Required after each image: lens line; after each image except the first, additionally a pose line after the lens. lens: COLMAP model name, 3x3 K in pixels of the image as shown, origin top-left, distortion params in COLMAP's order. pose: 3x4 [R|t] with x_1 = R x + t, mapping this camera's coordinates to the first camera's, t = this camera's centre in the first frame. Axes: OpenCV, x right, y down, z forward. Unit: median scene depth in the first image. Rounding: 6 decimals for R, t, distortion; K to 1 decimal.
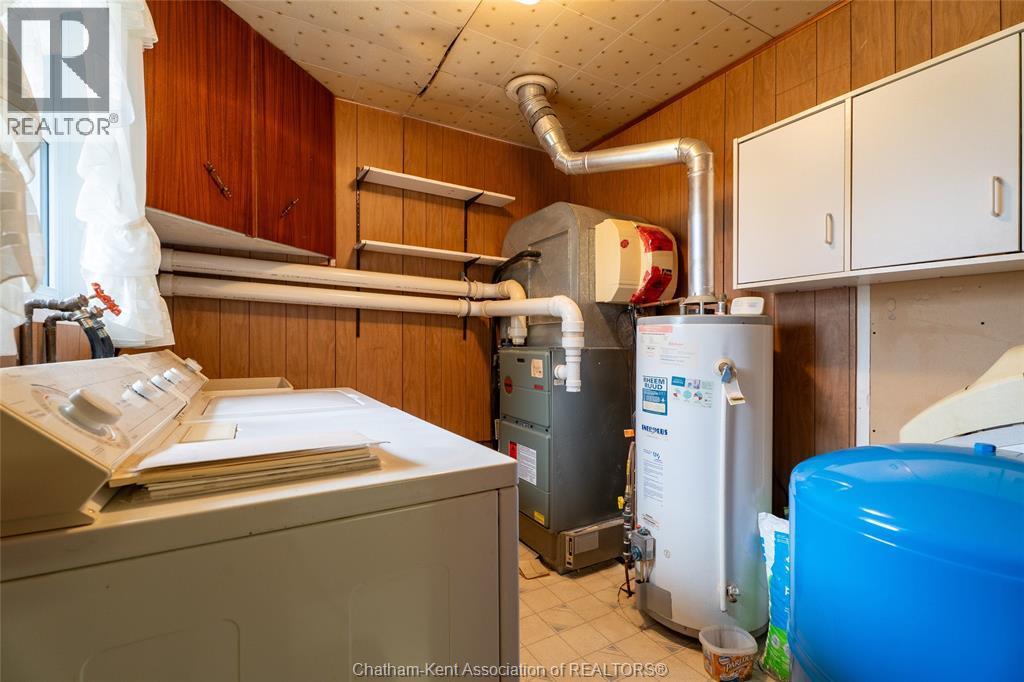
lens RADIAL K [[466.3, 0, 513.1], [0, 466.3, 340.6], [0, 0, 1]] dist [0.003788, 0.000631]
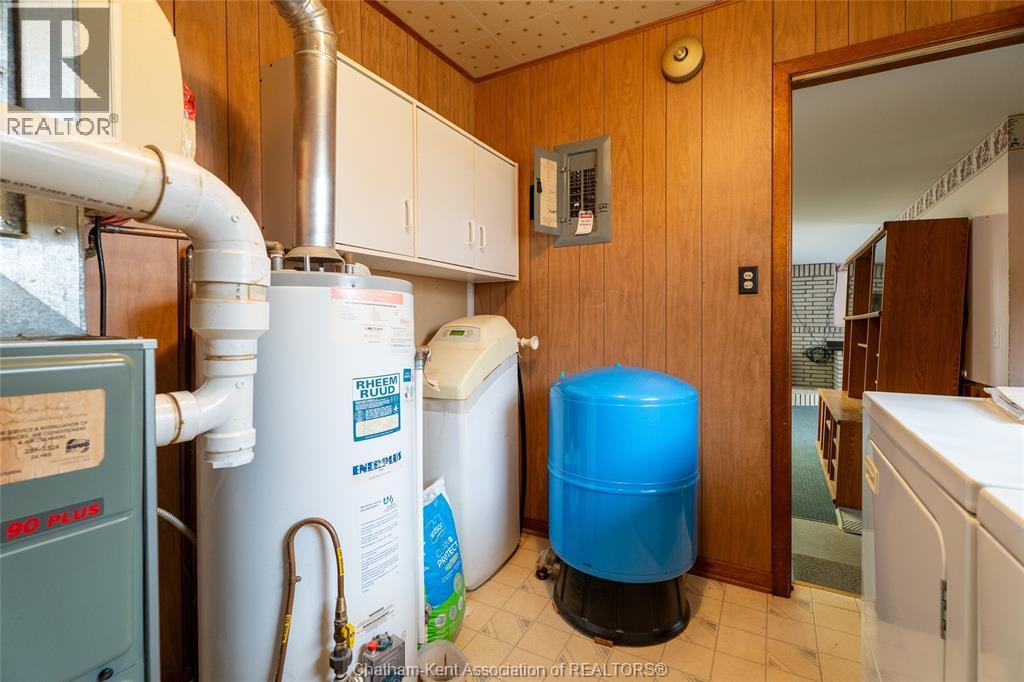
lens RADIAL K [[466.3, 0, 519.7], [0, 466.3, 326.6], [0, 0, 1]] dist [0.003788, 0.000631]
pose [[-0.518250, -0.002560, 0.855225, -0.319578], [0.005287, 0.999967, 0.006197, 0.010979], [-0.855213, 0.007733, -0.518220, 1.184259]]
